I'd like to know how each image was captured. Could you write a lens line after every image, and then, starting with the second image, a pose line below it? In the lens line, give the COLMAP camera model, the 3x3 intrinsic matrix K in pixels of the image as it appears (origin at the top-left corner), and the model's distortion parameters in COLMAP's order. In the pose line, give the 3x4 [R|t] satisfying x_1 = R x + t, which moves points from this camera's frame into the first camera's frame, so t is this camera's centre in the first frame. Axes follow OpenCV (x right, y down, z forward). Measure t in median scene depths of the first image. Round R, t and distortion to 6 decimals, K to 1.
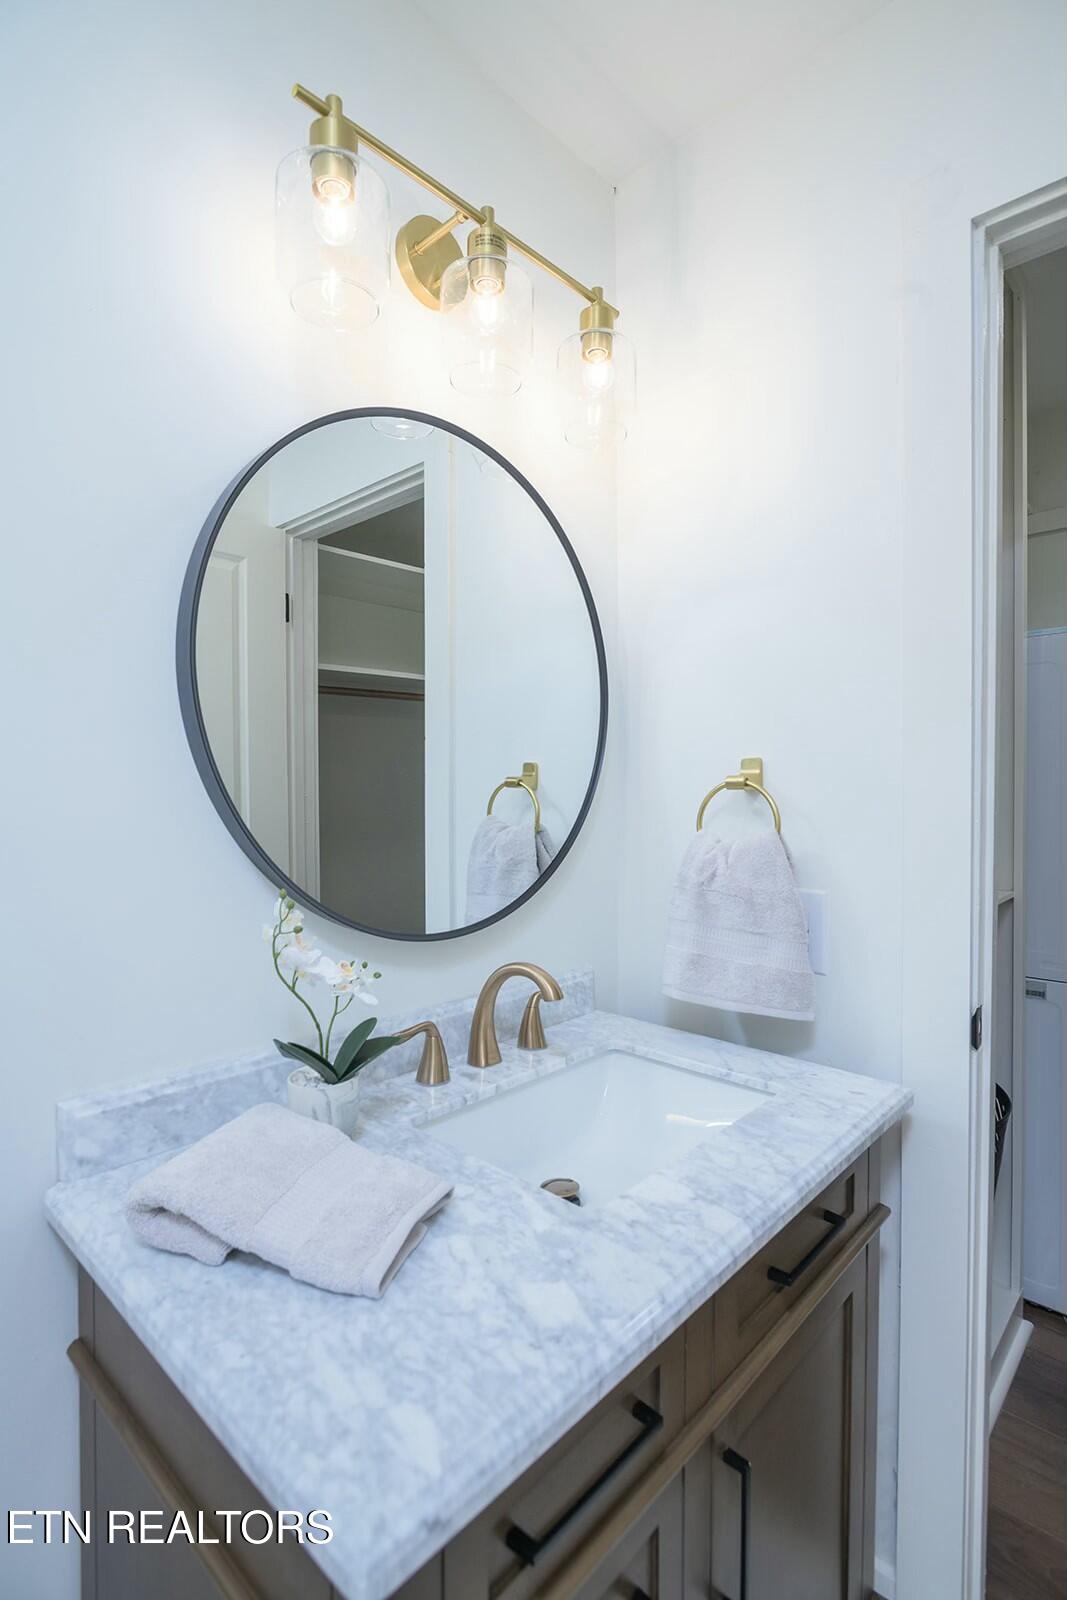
lens RADIAL K [[774.2, 0, 533.5], [0, 774.2, 800.0], [0, 0, 1]] dist [-0.004467, -0.000806]
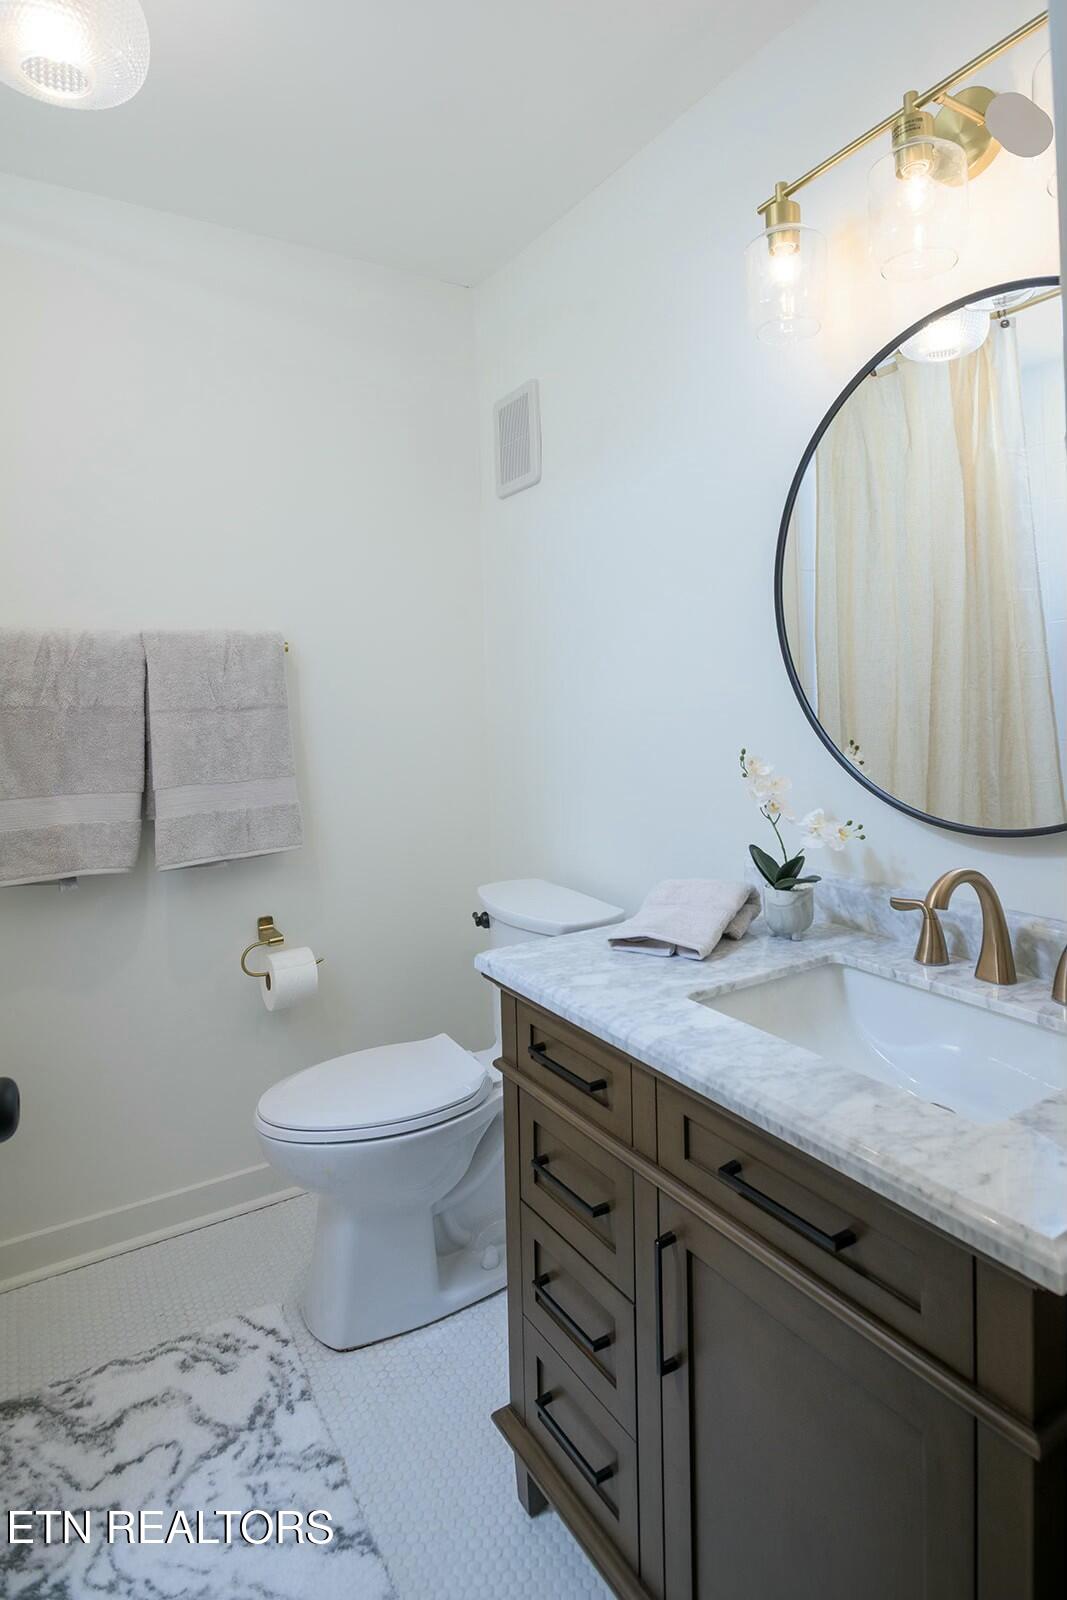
lens RADIAL K [[818.5, 0, 533.5], [0, 818.5, 800.0], [0, 0, 1]] dist [-0.000586, 0.000304]
pose [[-0.291559, 0.117361, -0.949326, 1.420394], [0.021870, 0.993003, 0.116043, 0.020943], [0.956303, 0.013071, -0.292086, 1.126897]]
